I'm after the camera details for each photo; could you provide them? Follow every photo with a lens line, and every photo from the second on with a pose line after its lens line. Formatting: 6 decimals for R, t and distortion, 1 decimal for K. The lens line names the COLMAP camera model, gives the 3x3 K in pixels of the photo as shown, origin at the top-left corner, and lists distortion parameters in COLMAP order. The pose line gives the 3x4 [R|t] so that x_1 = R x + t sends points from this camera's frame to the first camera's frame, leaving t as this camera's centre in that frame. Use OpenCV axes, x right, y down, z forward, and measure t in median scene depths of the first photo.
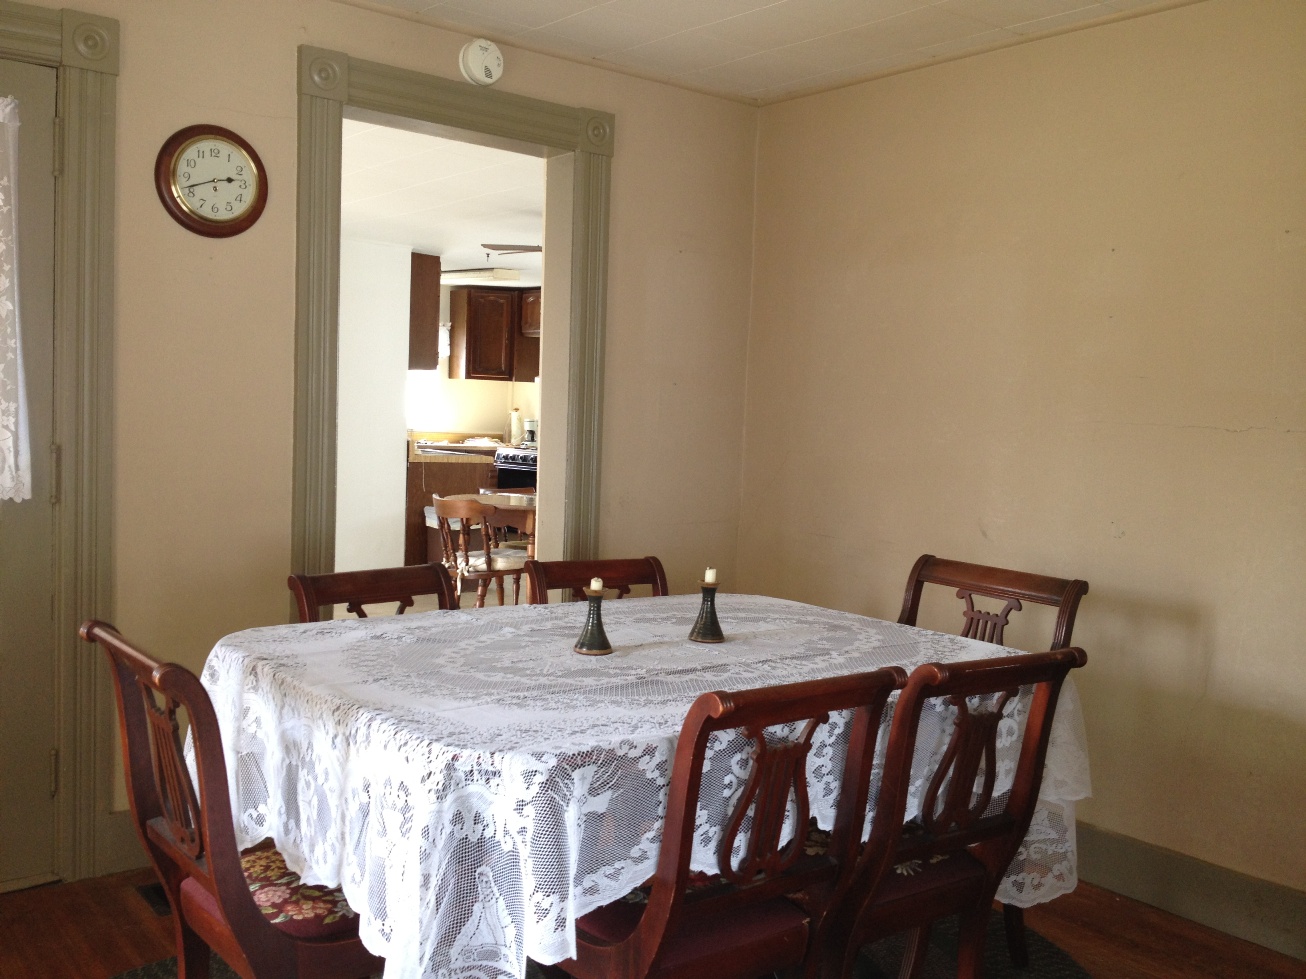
lens RADIAL K [[1306.7, 0, 652.9], [0, 1306.7, 490.5], [0, 0, 1]] dist [-0.016229, 0.000000]
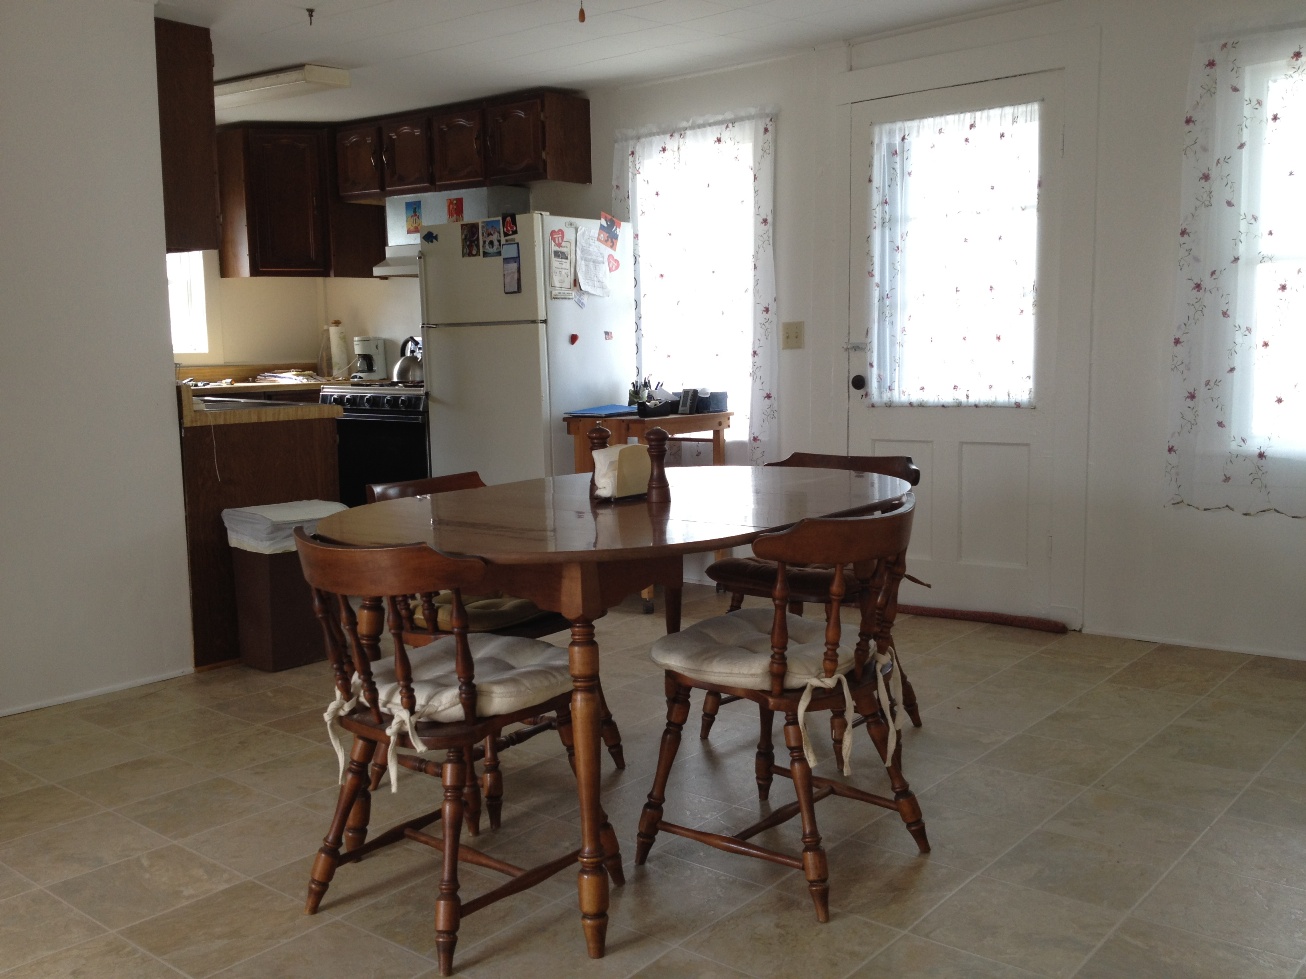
lens RADIAL K [[1306.7, 0, 652.8], [0, 1306.7, 489.1], [0, 0, 1]] dist [-0.016229, 0.000000]
pose [[0.979425, -0.073823, 0.187820, -0.081759], [0.061500, 0.995606, 0.070618, -0.017547], [-0.192208, -0.057614, 0.979662, 0.360363]]
